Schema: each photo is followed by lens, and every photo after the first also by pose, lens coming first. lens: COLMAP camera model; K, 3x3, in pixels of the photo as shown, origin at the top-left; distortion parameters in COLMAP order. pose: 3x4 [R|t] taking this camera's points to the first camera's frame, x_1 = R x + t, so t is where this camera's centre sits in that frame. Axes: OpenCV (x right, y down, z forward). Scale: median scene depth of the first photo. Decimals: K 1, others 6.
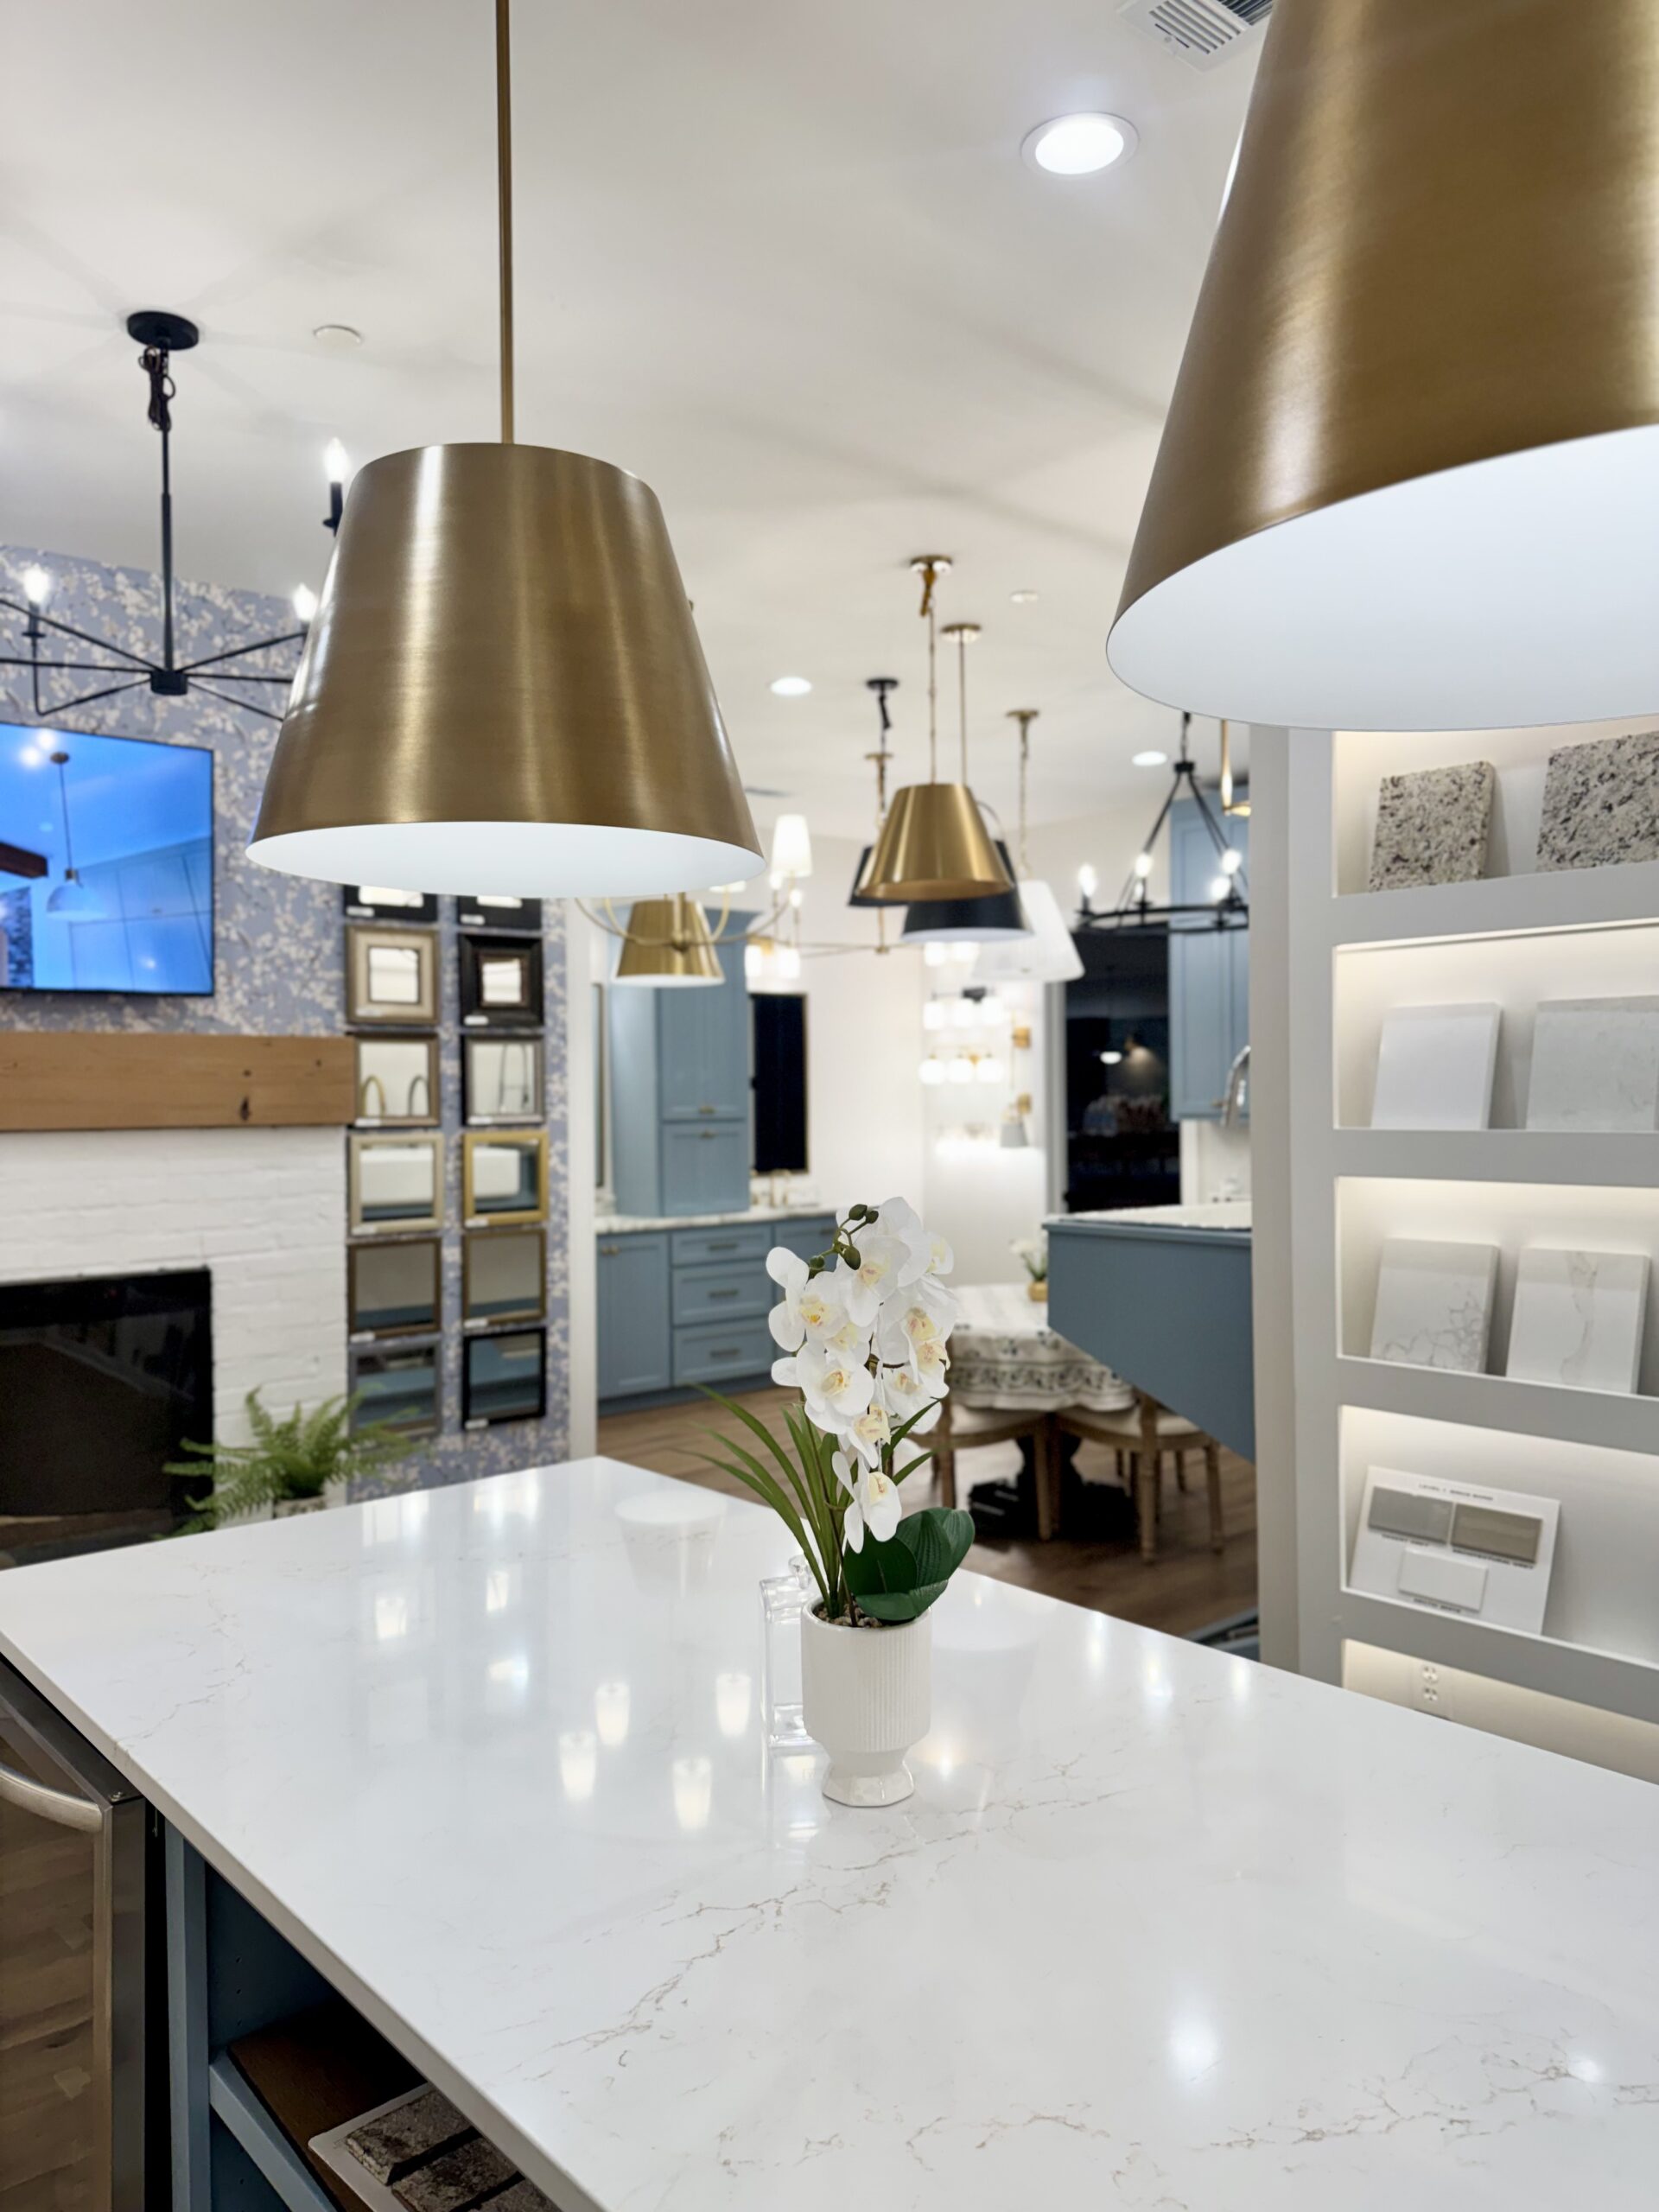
lens RADIAL K [[1554.3, 0, 838.9], [0, 1554.3, 1097.3], [0, 0, 1]] dist [0.058401, -0.079827]
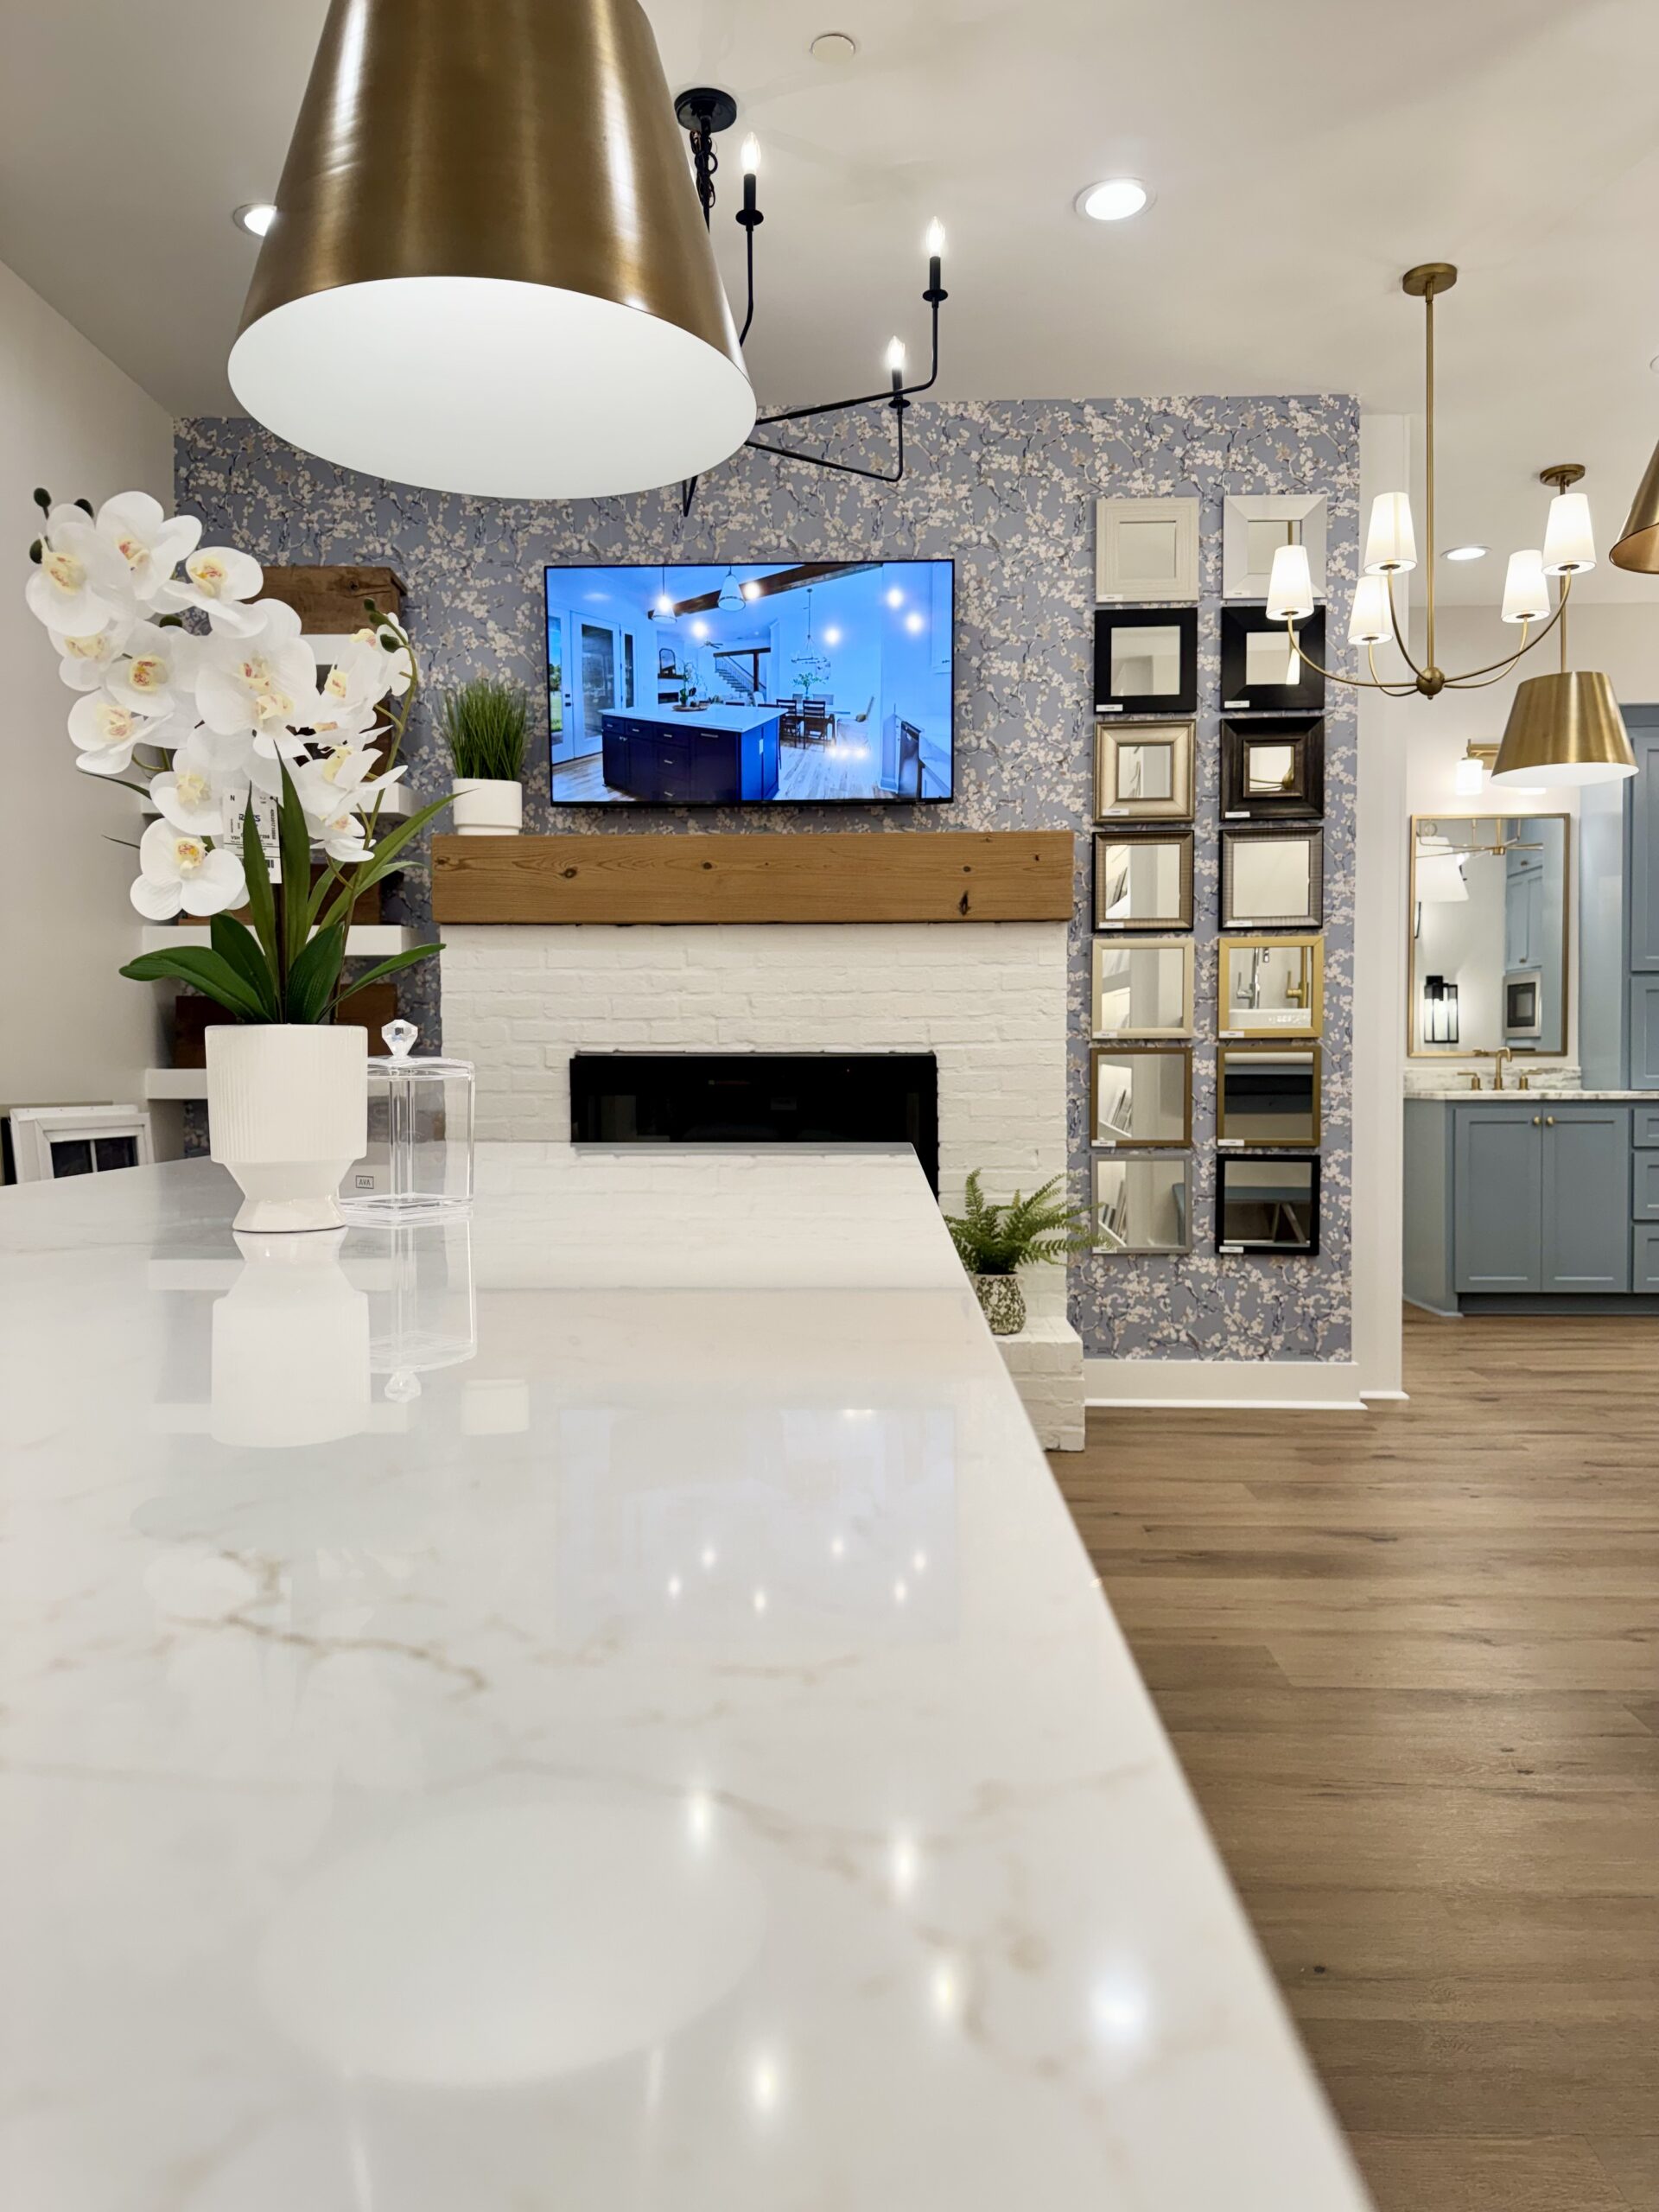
lens RADIAL K [[1554.3, 0, 826.2], [0, 1554.3, 1128.6], [0, 0, 1]] dist [0.058401, -0.079827]
pose [[0.720126, 0.033985, -0.693010, 0.259380], [-0.004752, 0.999018, 0.044053, 0.104569], [0.693827, -0.028431, 0.719580, 0.171066]]
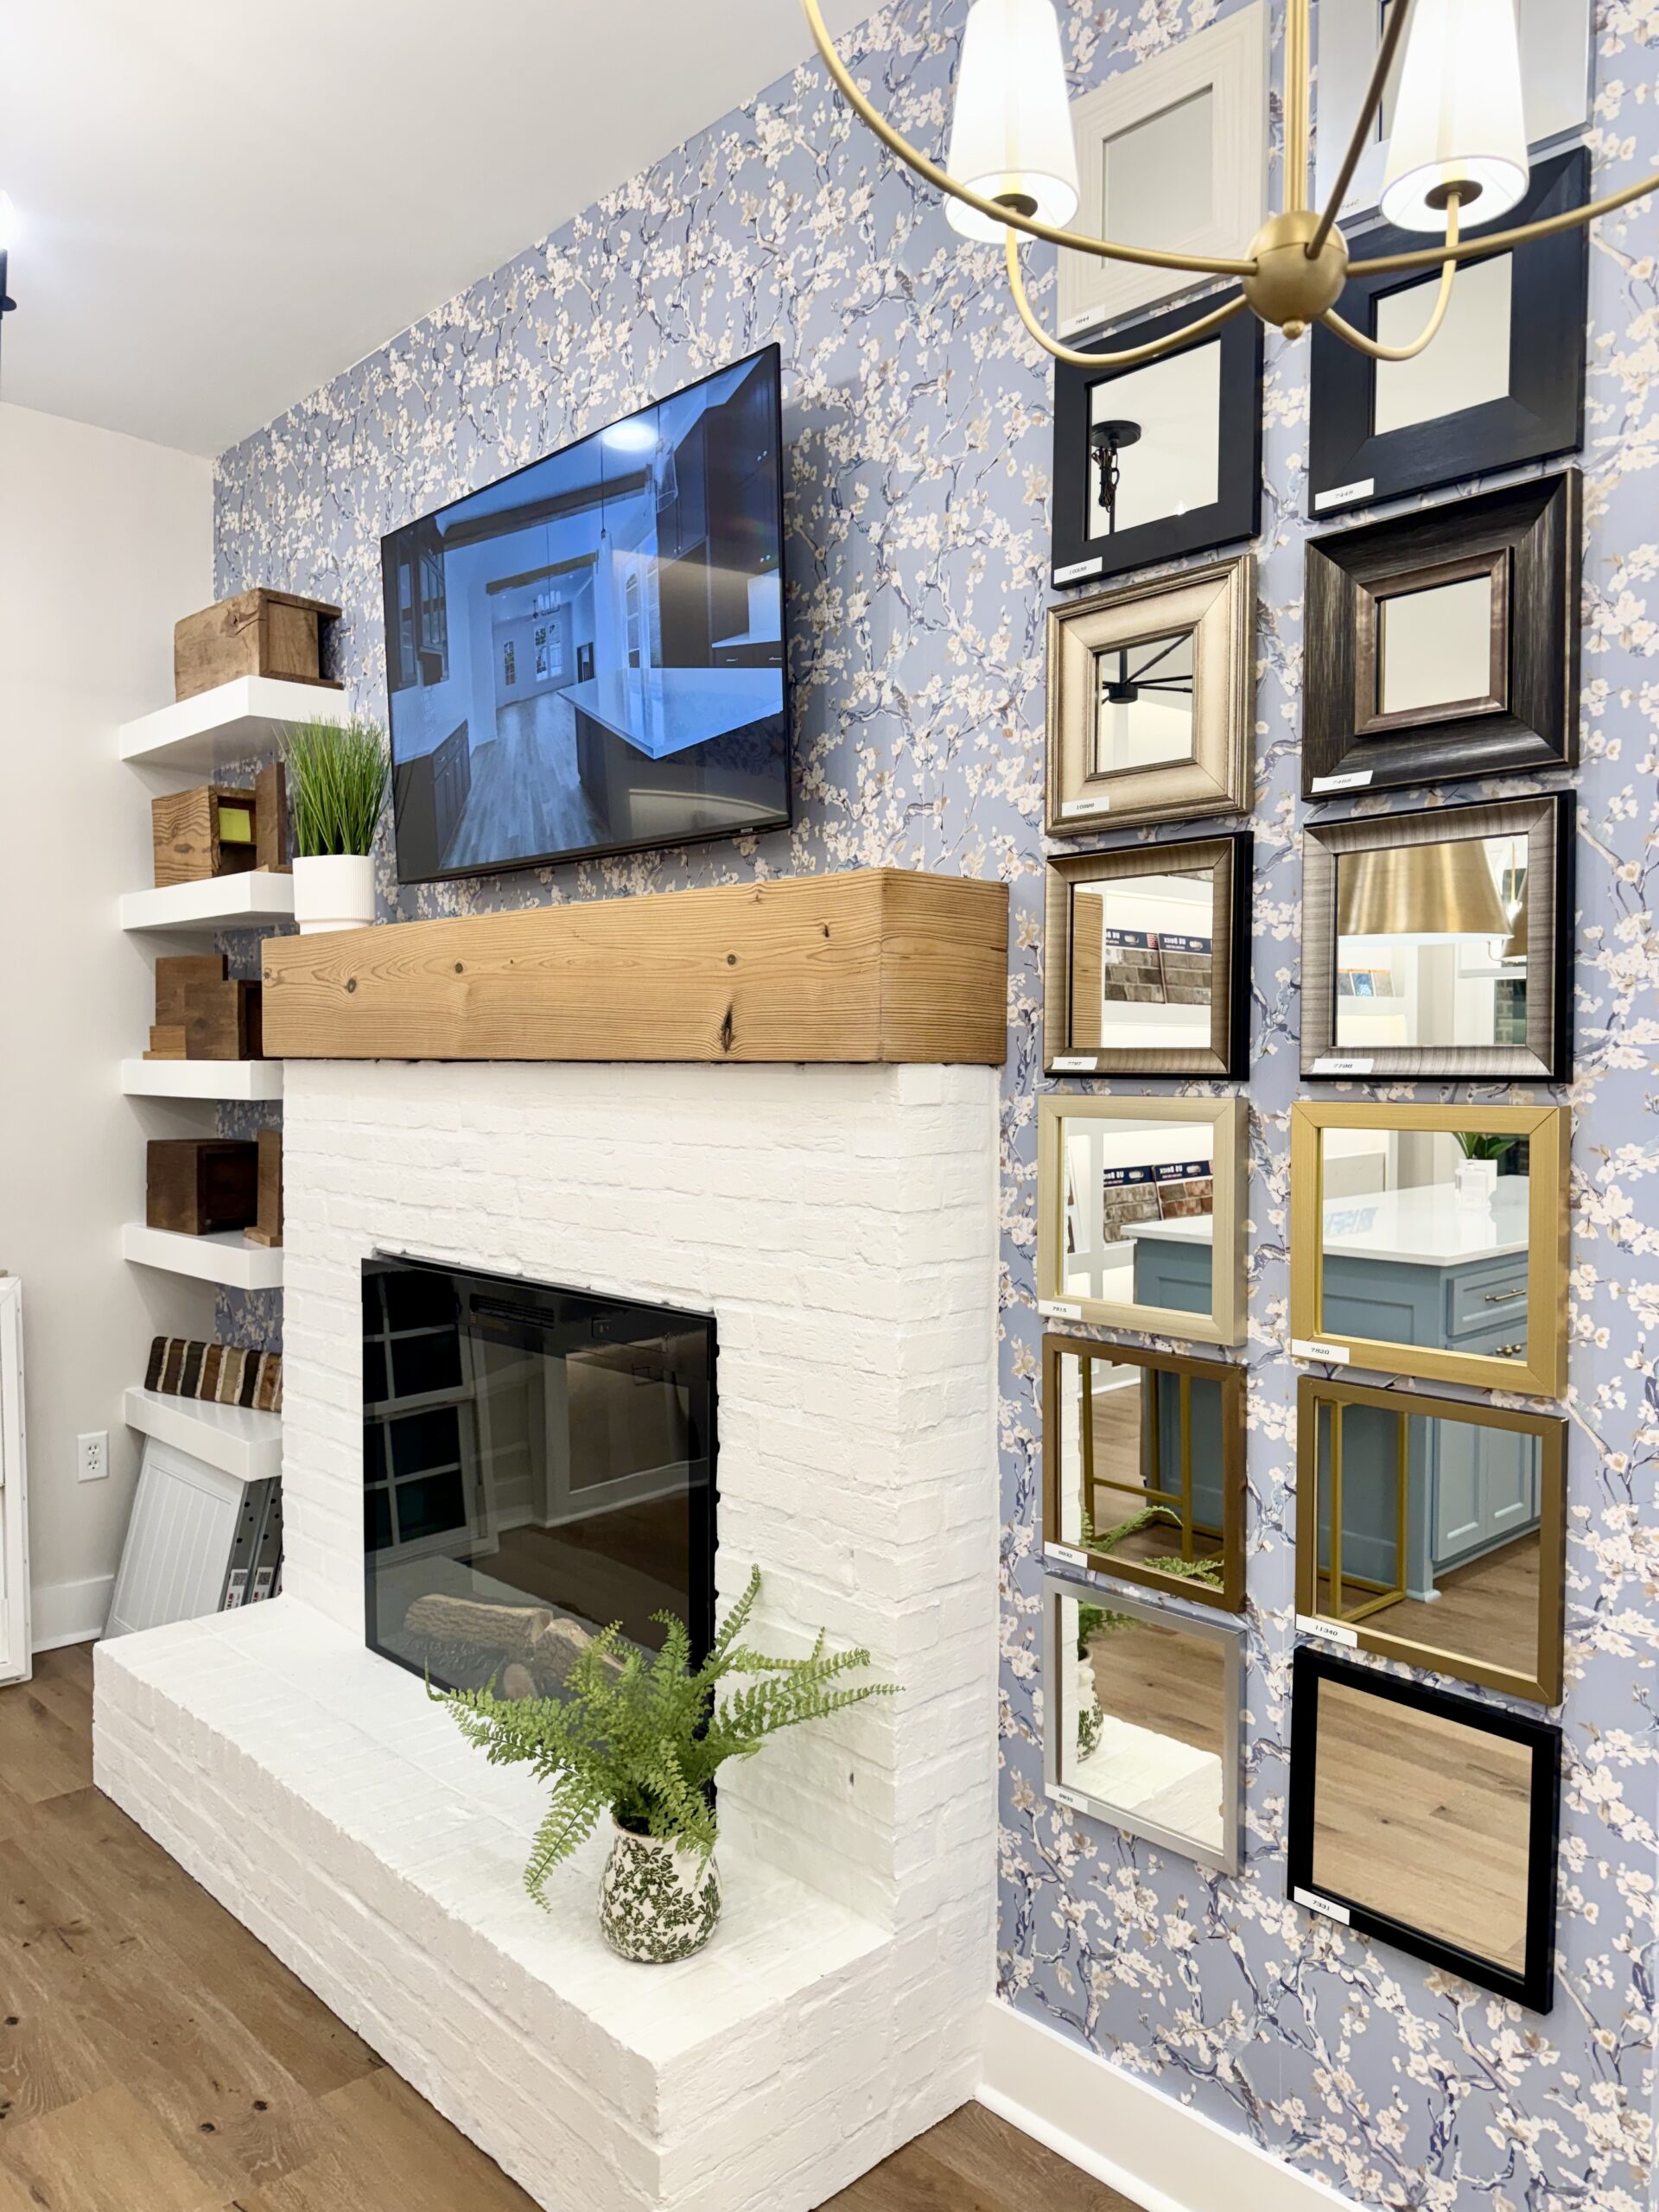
lens RADIAL K [[1554.3, 0, 816.8], [0, 1554.3, 1115.0], [0, 0, 1]] dist [0.058401, -0.079827]
pose [[0.045713, 0.037714, -0.998242, 0.128497], [-0.015002, 0.999200, 0.037063, 0.015928], [0.998842, 0.013281, 0.046242, 0.934076]]
